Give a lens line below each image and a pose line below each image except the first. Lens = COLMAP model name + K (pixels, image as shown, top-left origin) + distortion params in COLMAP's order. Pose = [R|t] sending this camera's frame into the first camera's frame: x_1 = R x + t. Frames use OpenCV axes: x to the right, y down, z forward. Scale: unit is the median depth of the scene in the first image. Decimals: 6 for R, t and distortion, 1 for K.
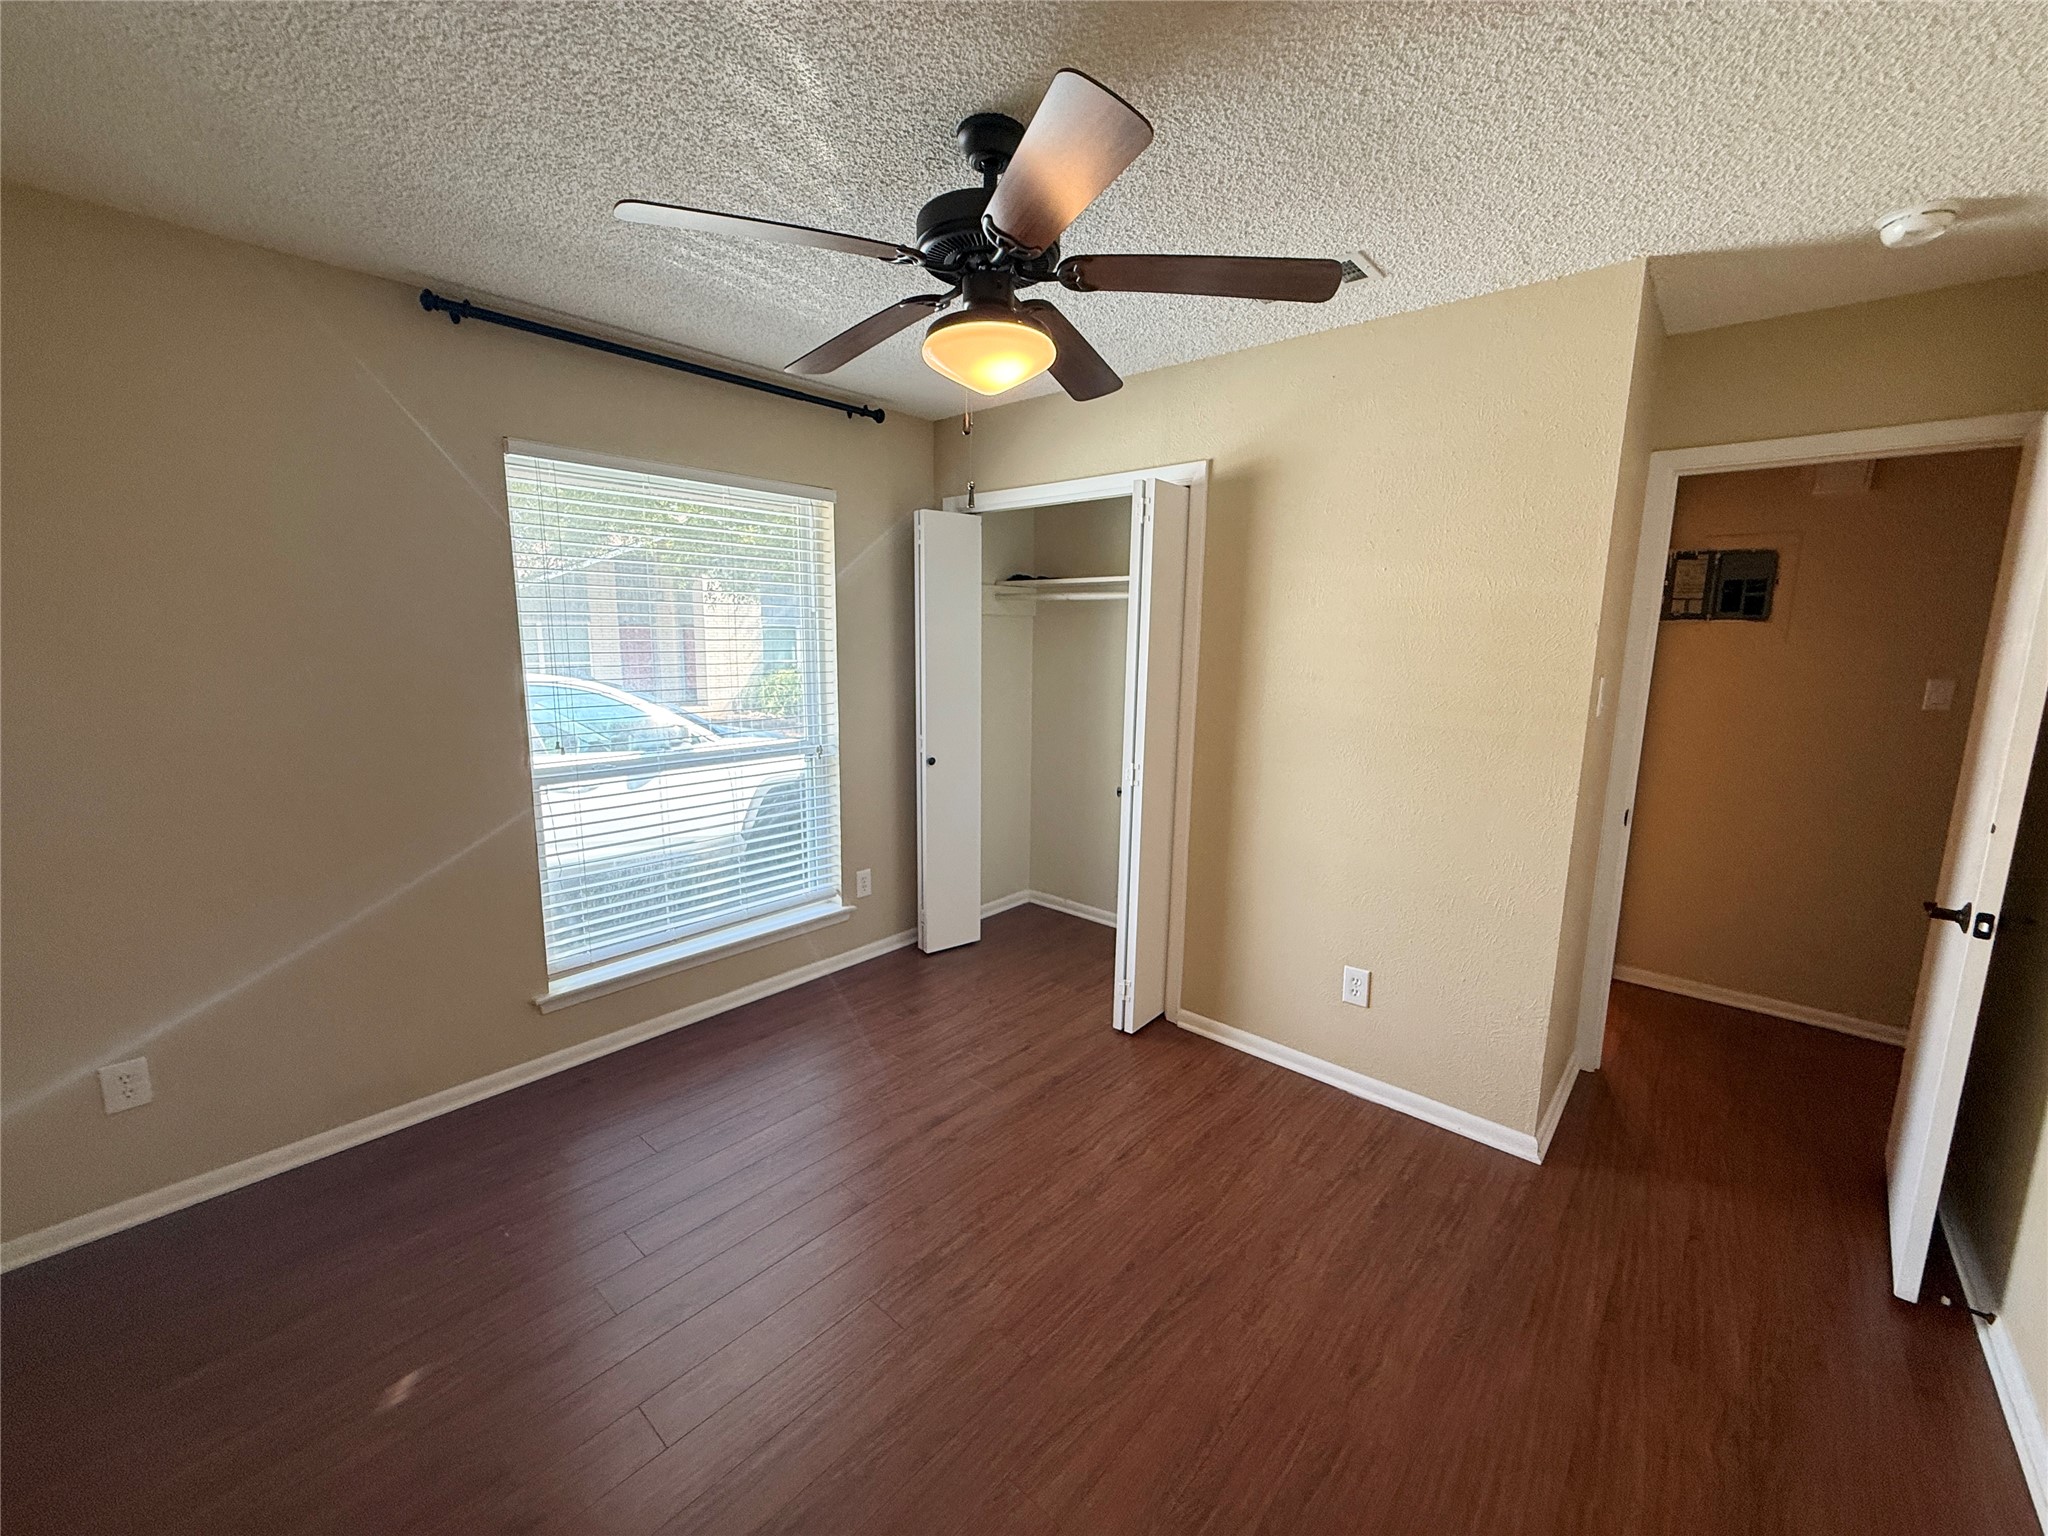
lens RADIAL K [[814.3, 0, 1023.0], [0, 814.3, 764.1], [0, 0, 1]] dist [-0.000401, -0.000129]
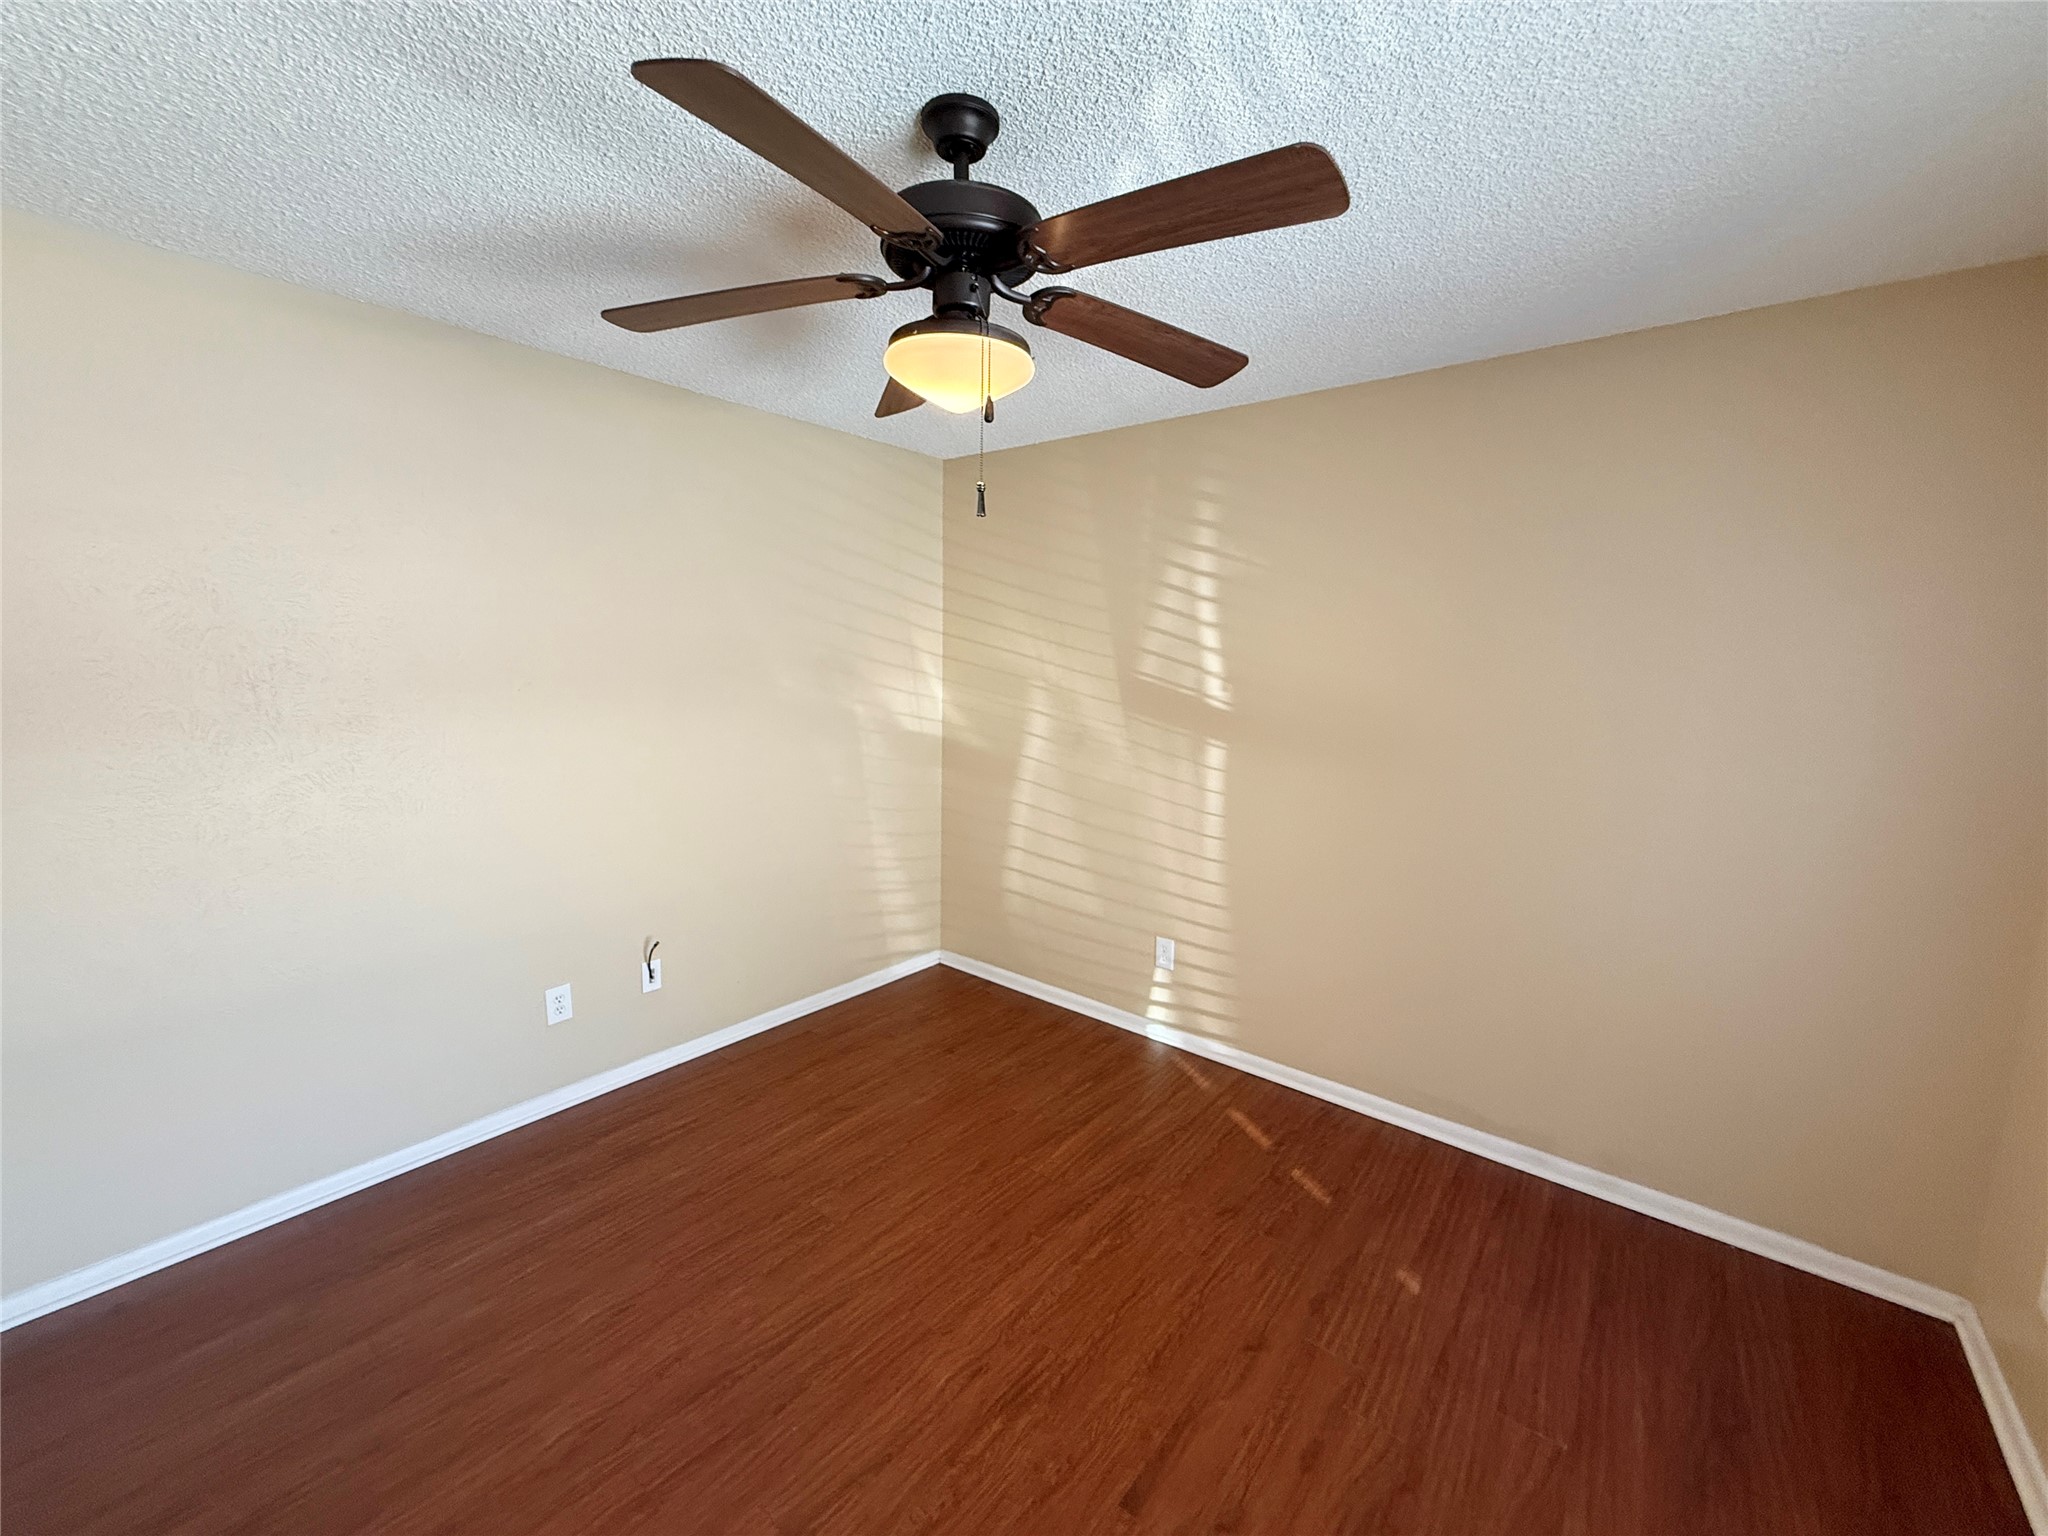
lens RADIAL K [[814.3, 0, 1023.0], [0, 814.3, 764.1], [0, 0, 1]] dist [-0.000401, -0.000129]
pose [[-0.998655, -0.025397, -0.045205, -0.044542], [-0.037427, 0.956451, 0.289485, -0.187063], [0.035884, 0.290787, -0.956115, 1.063836]]
